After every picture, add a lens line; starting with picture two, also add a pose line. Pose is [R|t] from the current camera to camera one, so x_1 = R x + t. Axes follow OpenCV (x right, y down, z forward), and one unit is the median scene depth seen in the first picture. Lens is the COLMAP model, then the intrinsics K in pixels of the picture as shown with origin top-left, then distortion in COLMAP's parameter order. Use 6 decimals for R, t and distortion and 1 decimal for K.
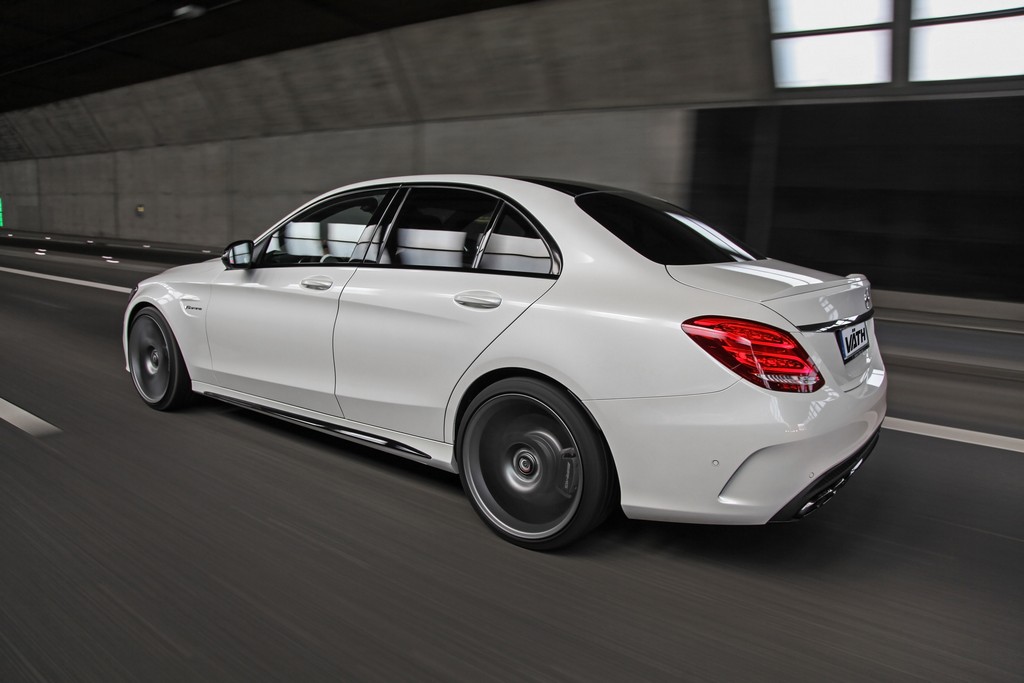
lens RADIAL K [[710.9, 0, 513.8], [0, 710.9, 358.4], [0, 0, 1]] dist [-0.120791, 0.000815]
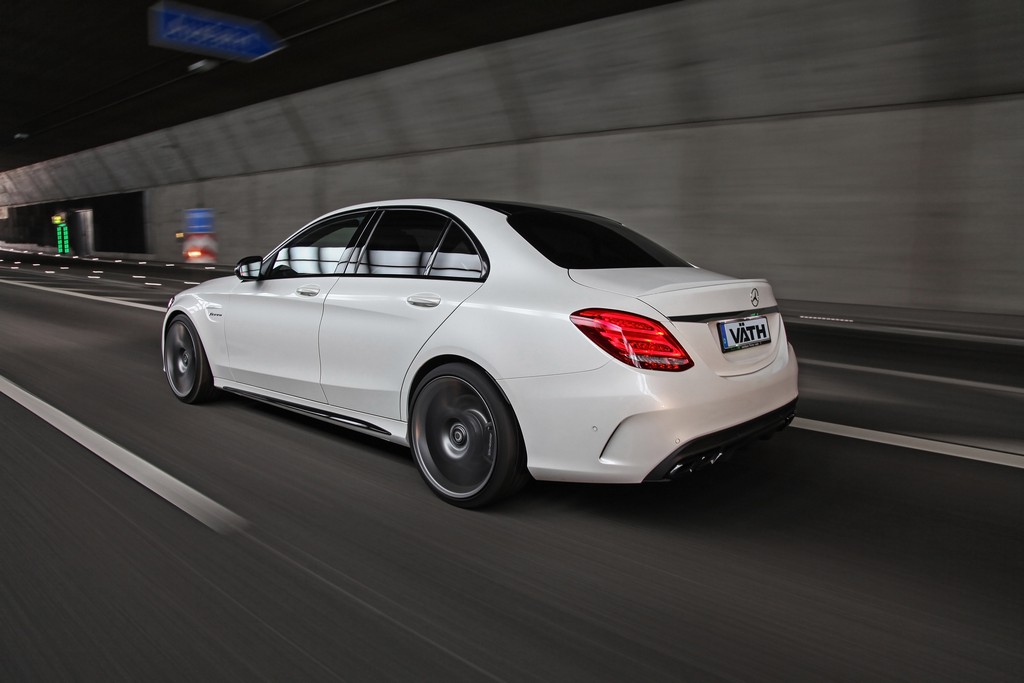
lens RADIAL K [[710.9, 0, 513.8], [0, 710.9, 358.4], [0, 0, 1]] dist [-0.120791, 0.000815]
pose [[0.996632, 0.006357, -0.081761, 0.193980], [-0.009566, 0.999197, -0.038914, 0.059706], [0.081448, 0.039566, 0.995892, -0.182357]]
